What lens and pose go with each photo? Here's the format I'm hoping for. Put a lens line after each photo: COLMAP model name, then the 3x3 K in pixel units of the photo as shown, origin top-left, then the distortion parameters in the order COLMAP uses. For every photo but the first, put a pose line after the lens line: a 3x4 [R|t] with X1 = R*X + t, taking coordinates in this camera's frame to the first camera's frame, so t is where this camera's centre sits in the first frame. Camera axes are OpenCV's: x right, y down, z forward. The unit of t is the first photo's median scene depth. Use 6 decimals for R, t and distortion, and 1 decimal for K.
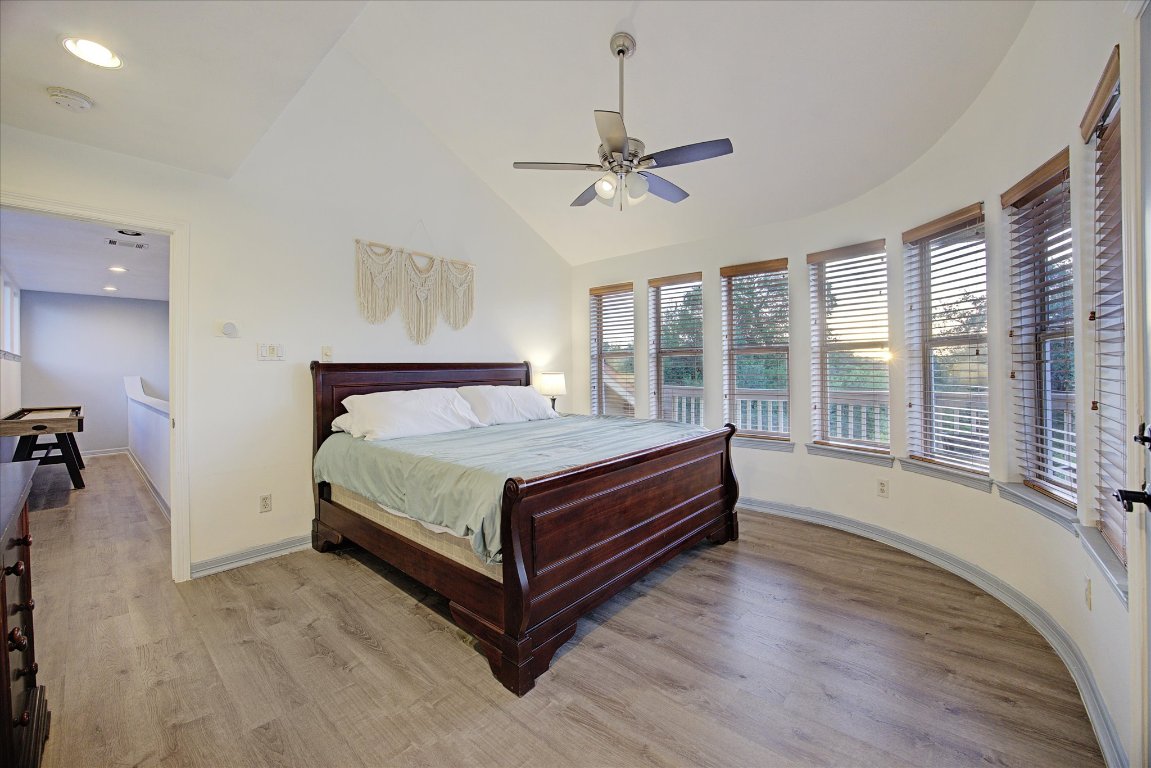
lens RADIAL K [[444.3, 0, 577.0], [0, 444.3, 379.1], [0, 0, 1]] dist [0.001456, -0.000033]
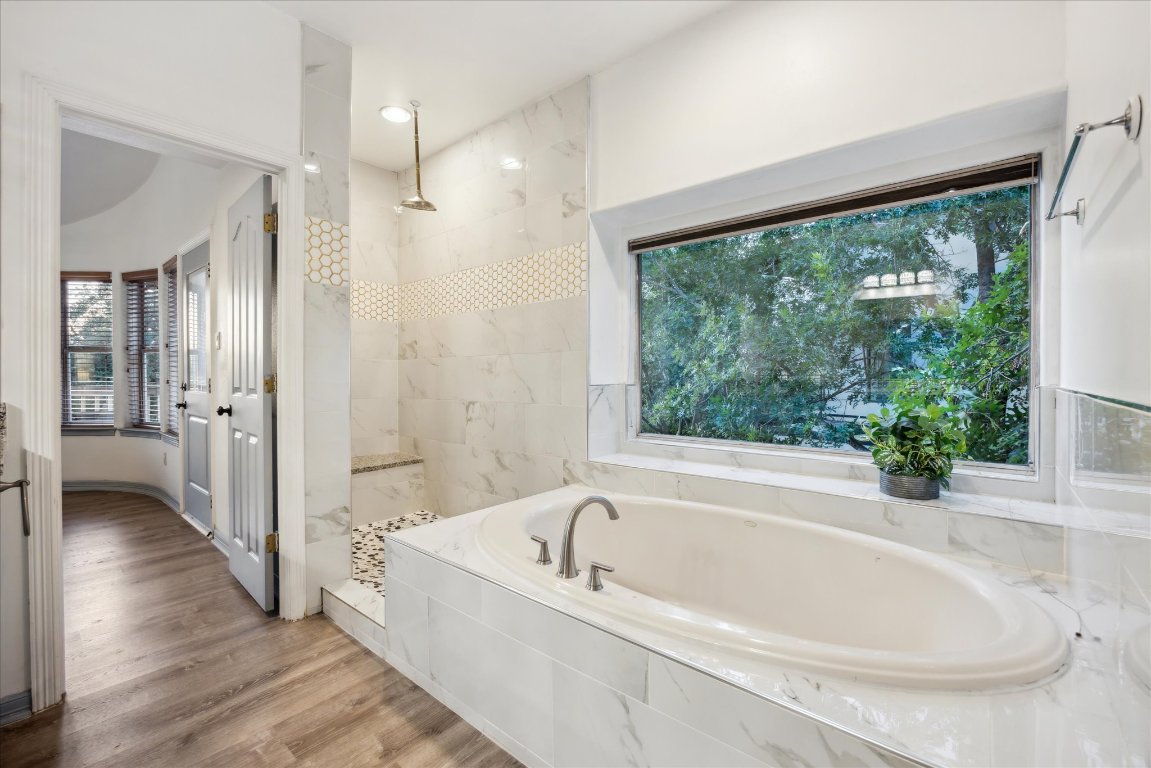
lens RADIAL K [[444.3, 0, 575.4], [0, 444.3, 379.3], [0, 0, 1]] dist [0.001456, -0.000033]
pose [[-0.036295, 0.006246, 0.999322, -1.101781], [0.003304, 0.999976, -0.006130, 0.053239], [-0.999336, 0.003079, -0.036315, -0.931287]]
